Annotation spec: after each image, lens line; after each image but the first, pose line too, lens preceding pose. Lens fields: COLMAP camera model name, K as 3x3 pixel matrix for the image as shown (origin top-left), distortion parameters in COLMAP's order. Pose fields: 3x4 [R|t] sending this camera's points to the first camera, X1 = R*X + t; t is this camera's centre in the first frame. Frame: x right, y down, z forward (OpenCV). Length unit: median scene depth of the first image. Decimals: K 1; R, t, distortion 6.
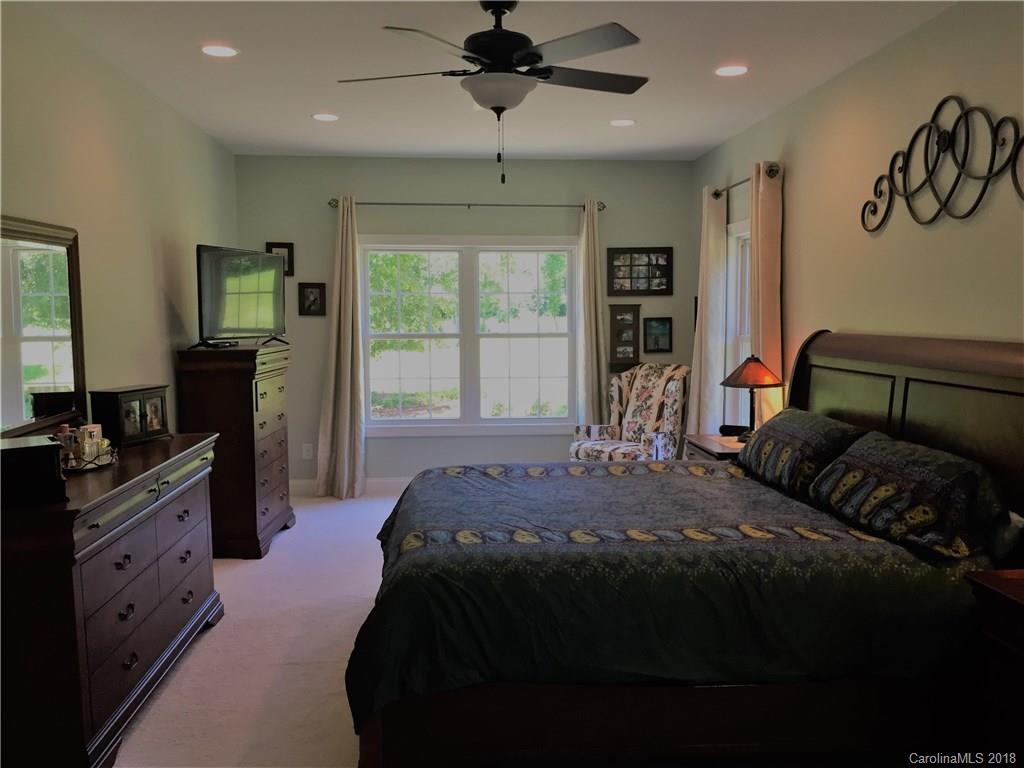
lens RADIAL K [[880.1, 0, 512.0], [0, 880.1, 384.0], [0, 0, 1]] dist [0.083822, -0.116185]
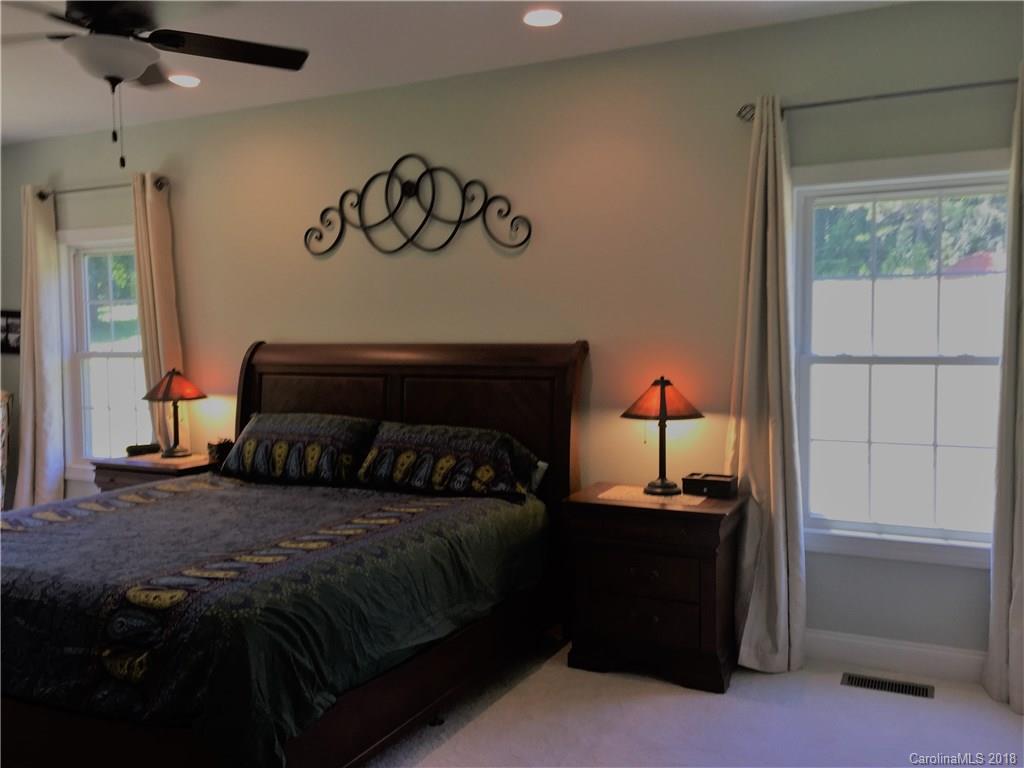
lens RADIAL K [[880.1, 0, 512.0], [0, 880.1, 384.0], [0, 0, 1]] dist [0.083822, -0.116185]
pose [[0.512823, -0.054355, 0.856772, -0.534637], [0.077509, 0.996849, 0.016849, -0.003861], [-0.854989, 0.057767, 0.515420, 0.234490]]
